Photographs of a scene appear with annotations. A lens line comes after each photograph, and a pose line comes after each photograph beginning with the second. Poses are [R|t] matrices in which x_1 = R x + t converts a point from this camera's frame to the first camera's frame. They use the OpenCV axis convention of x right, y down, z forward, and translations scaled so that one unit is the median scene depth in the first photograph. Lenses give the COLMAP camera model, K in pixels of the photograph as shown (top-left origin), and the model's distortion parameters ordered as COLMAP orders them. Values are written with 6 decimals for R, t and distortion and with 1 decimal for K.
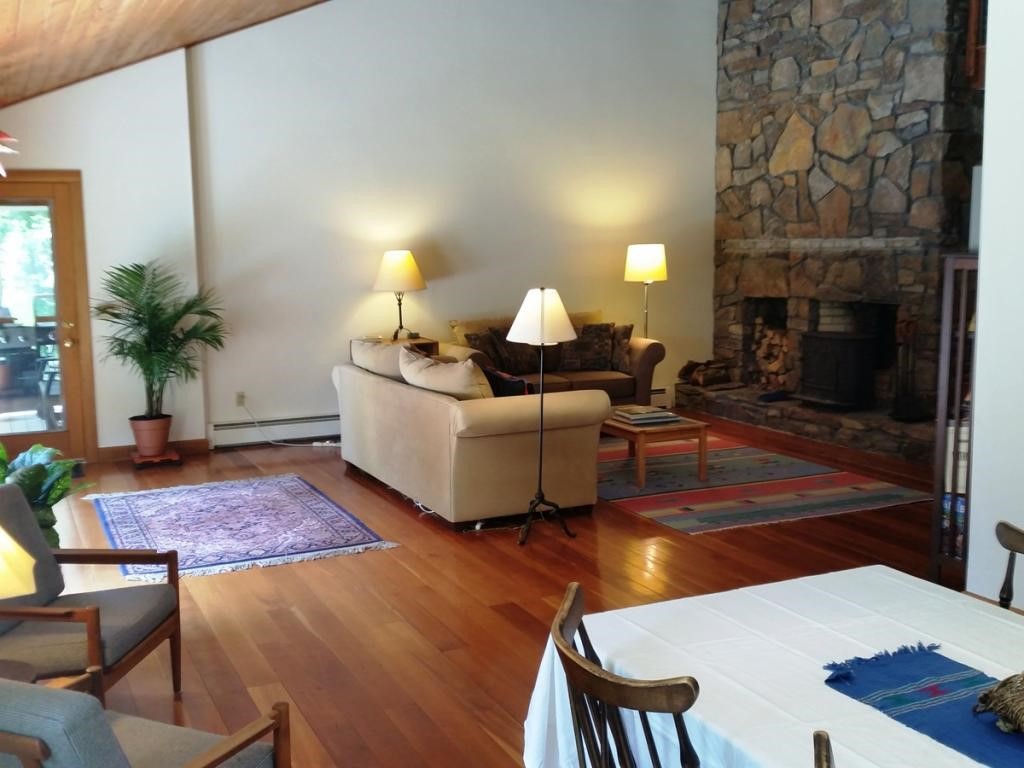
lens RADIAL K [[1108.5, 0, 512.0], [0, 1108.5, 384.0], [0, 0, 1]] dist [0.173667, -0.413881]
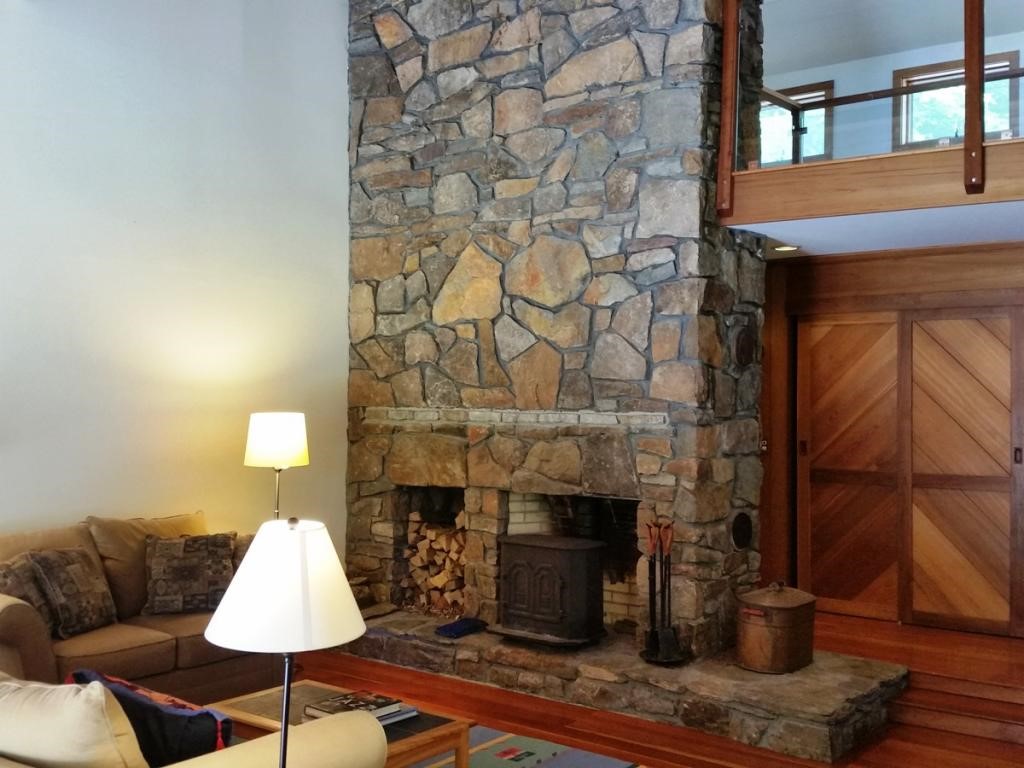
lens RADIAL K [[1108.5, 0, 512.0], [0, 1108.5, 384.0], [0, 0, 1]] dist [0.173667, -0.413881]
pose [[0.890036, 0.026393, 0.455126, -0.063897], [0.038471, 0.990414, -0.132668, -0.048231], [-0.454265, 0.135588, 0.880488, 0.345594]]
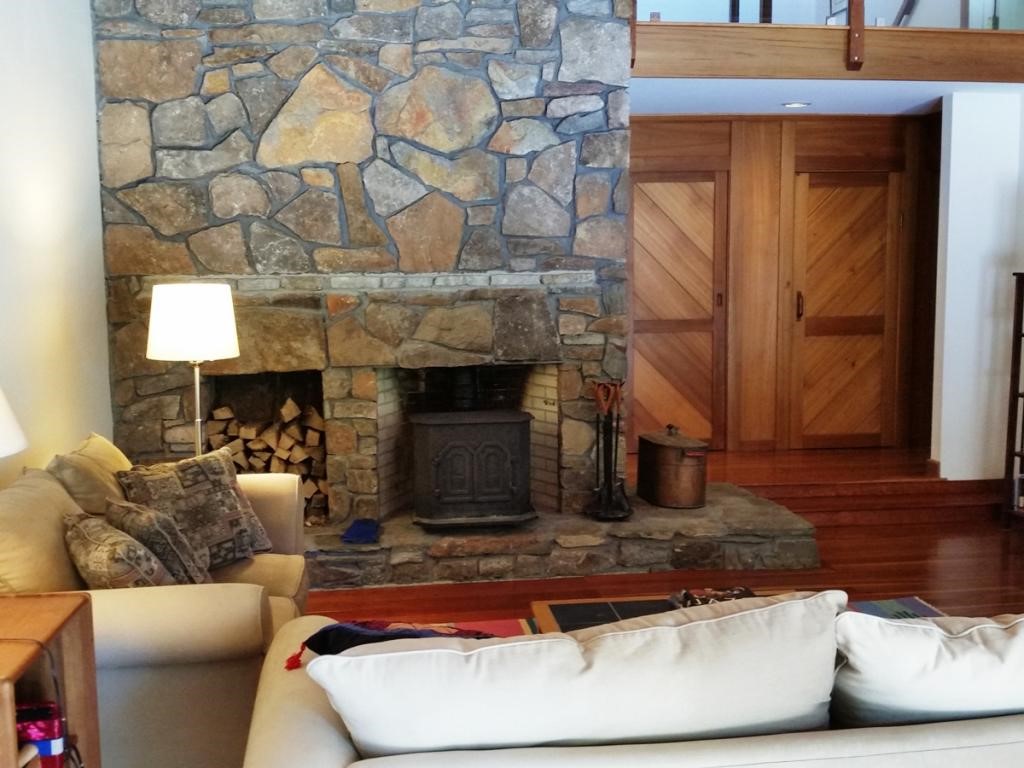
lens RADIAL K [[1108.5, 0, 512.0], [0, 1108.5, 384.0], [0, 0, 1]] dist [0.173667, -0.413881]
pose [[0.297281, -0.096250, 0.949926, -0.315069], [0.134121, 0.989251, 0.058261, -0.094738], [-0.945323, 0.110085, 0.306995, 0.746899]]
